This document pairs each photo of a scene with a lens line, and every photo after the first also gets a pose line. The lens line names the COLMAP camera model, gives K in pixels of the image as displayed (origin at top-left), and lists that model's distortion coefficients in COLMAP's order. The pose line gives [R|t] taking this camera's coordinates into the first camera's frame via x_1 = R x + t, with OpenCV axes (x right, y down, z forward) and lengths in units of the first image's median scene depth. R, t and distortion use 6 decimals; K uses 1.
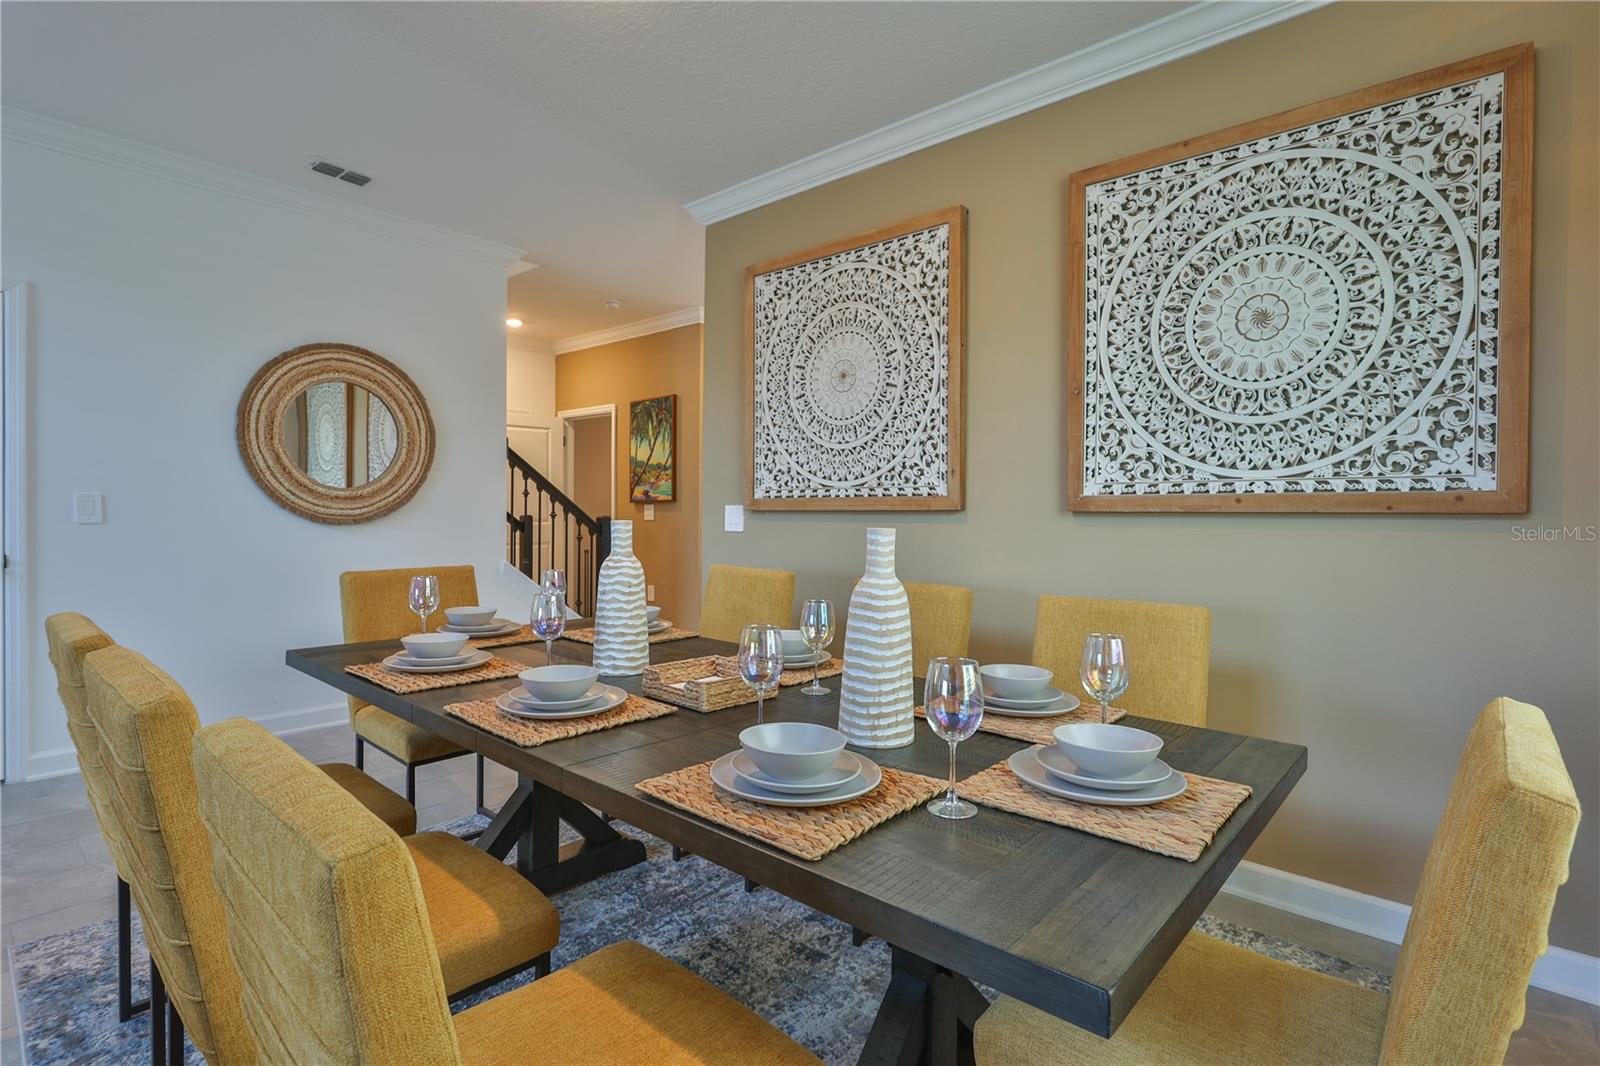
lens RADIAL K [[779.0, 0, 790.2], [0, 779.0, 524.2], [0, 0, 1]] dist [-0.001900, -0.000392]
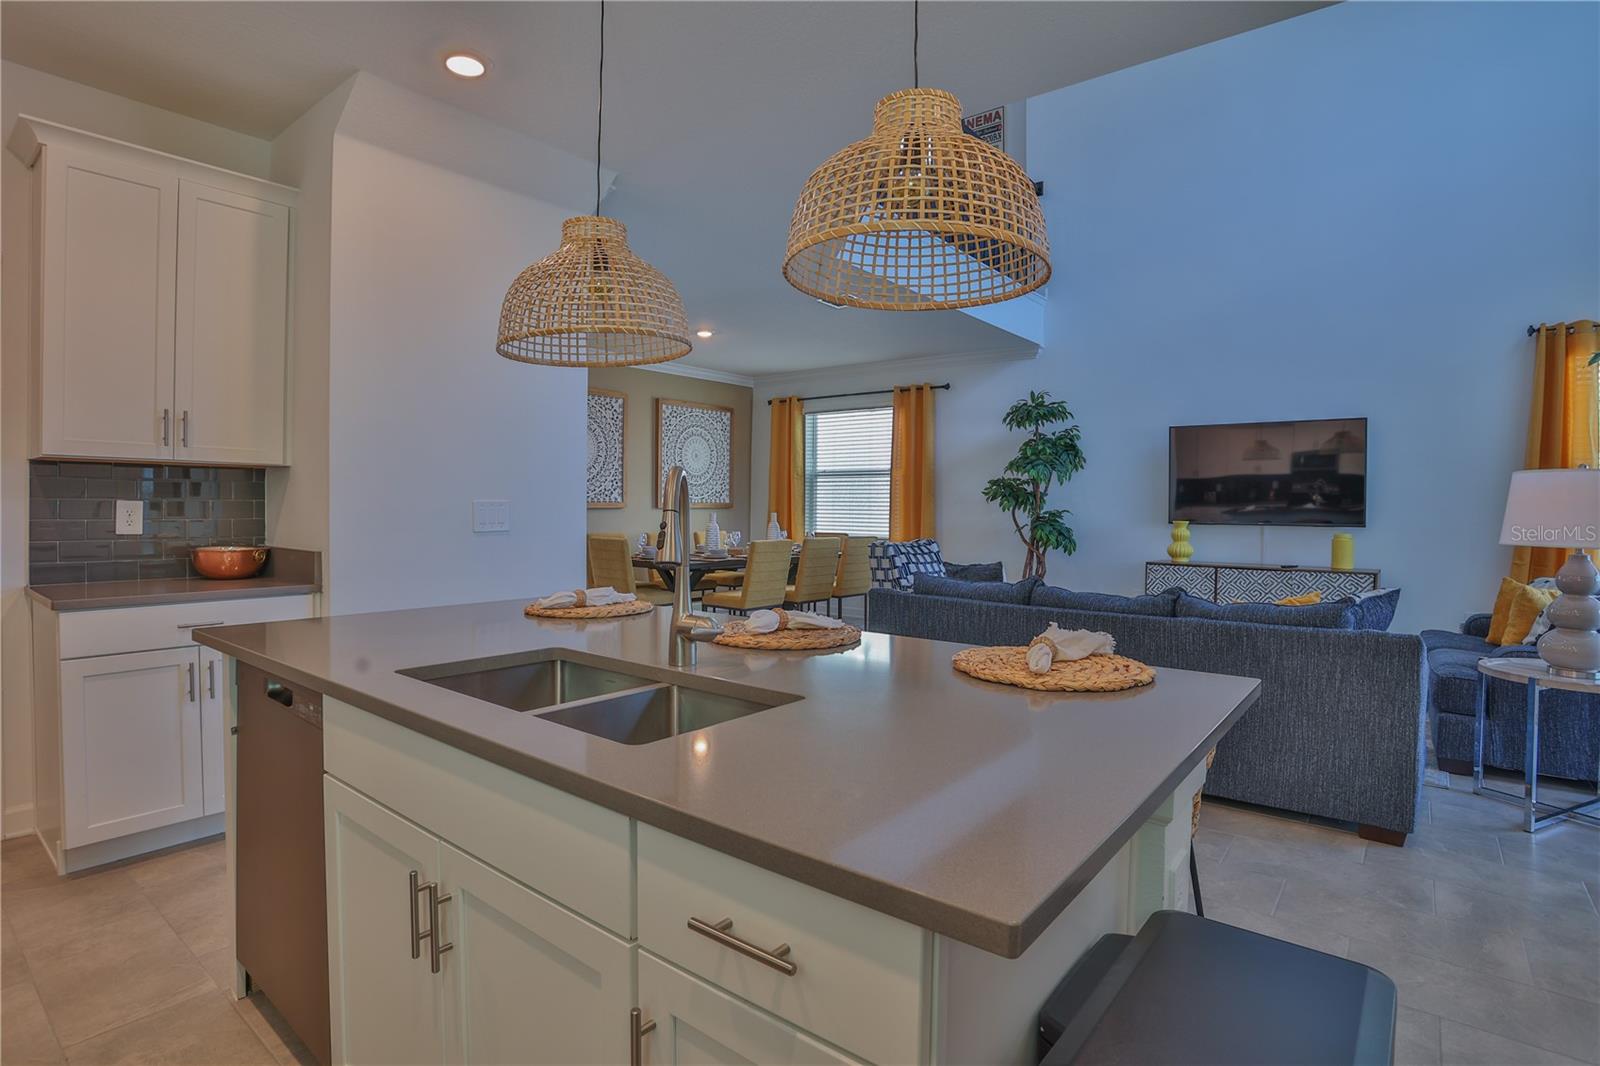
lens RADIAL K [[813.0, 0, 801.6], [0, 813.0, 517.8], [0, 0, 1]] dist [-0.074756, 0.026924]
pose [[-0.058441, -0.023213, 0.998021, -2.905081], [0.010661, 0.999658, 0.023875, -0.049104], [-0.998234, 0.012035, -0.058174, 0.638101]]
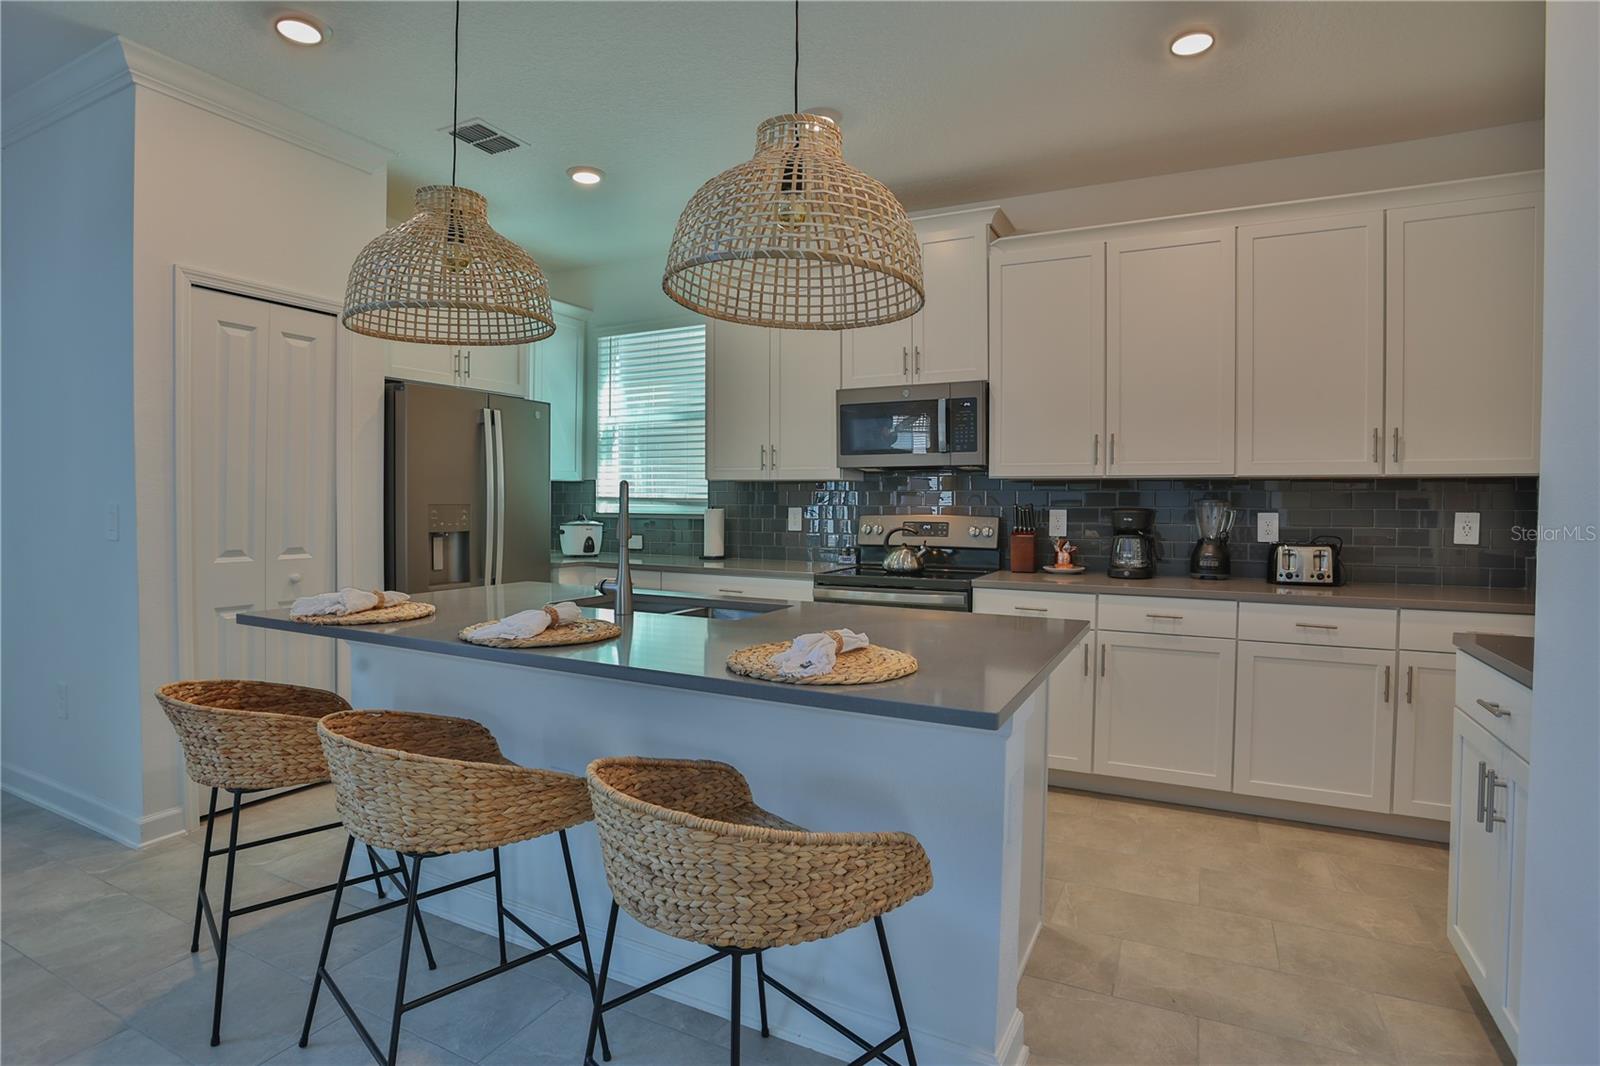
lens RADIAL K [[813.0, 0, 811.0], [0, 813.0, 522.0], [0, 0, 1]] dist [-0.074756, 0.026924]
pose [[0.268813, 0.015664, -0.963065, -1.406733], [-0.024518, 0.999655, 0.009416, -0.040016], [0.962880, 0.021082, 0.269105, 0.647970]]
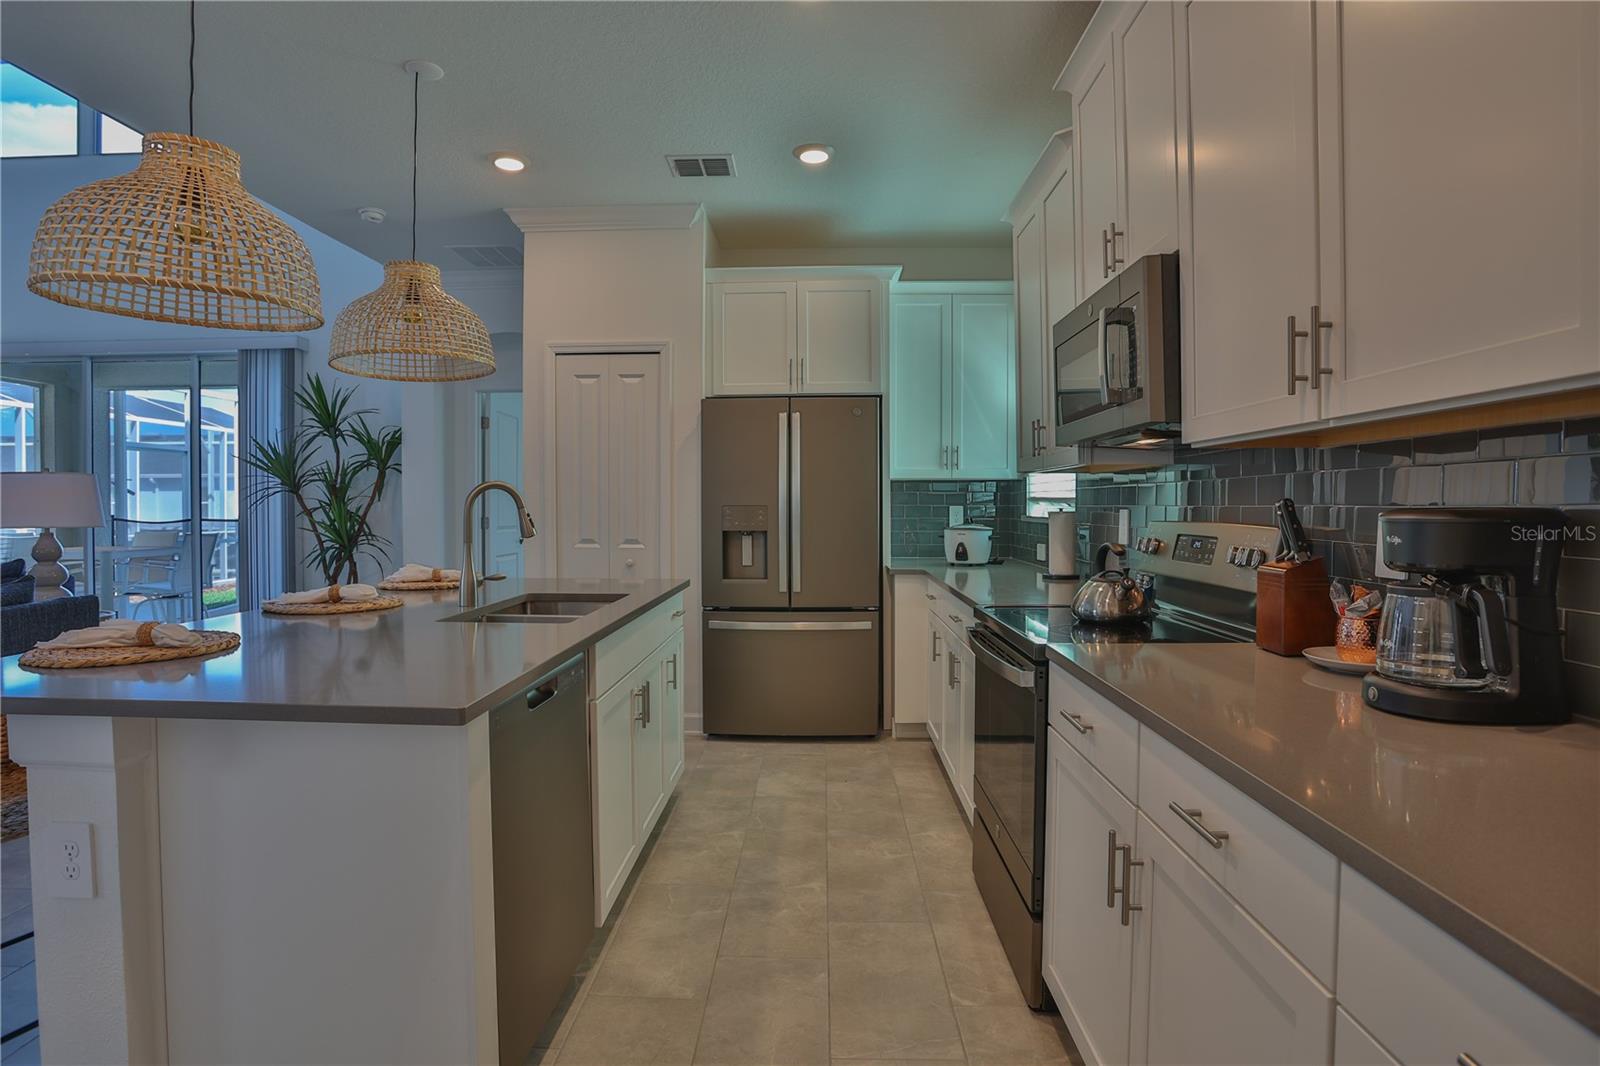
lens RADIAL K [[813.0, 0, 793.7], [0, 813.0, 522.5], [0, 0, 1]] dist [-0.074756, 0.026924]
pose [[-0.770600, 0.004785, -0.637301, -1.998549], [-0.020419, 0.999273, 0.032192, -0.060592], [0.636991, 0.037820, -0.769943, 1.631255]]
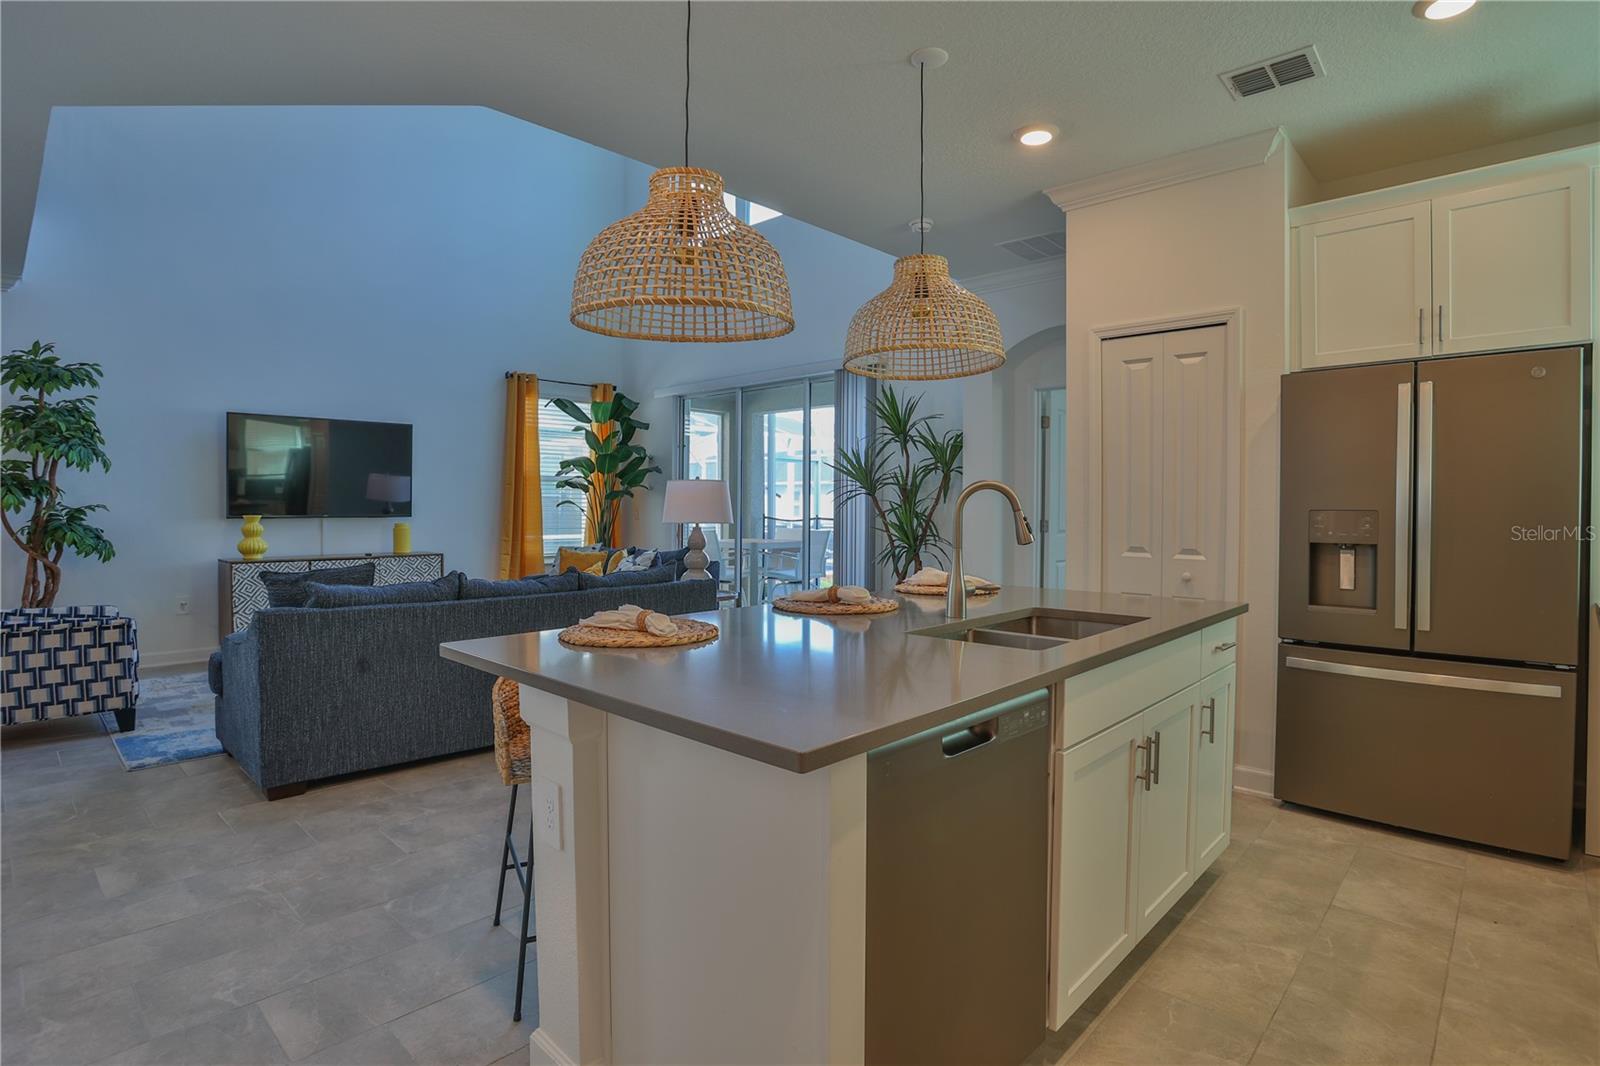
lens RADIAL K [[813.0, 0, 785.5], [0, 813.0, 521.1], [0, 0, 1]] dist [-0.074756, 0.026924]
pose [[-0.999448, -0.014082, 0.030096, -2.136862], [-0.012895, 0.999145, 0.039282, -0.059711], [-0.030624, 0.038872, -0.998775, 1.543419]]
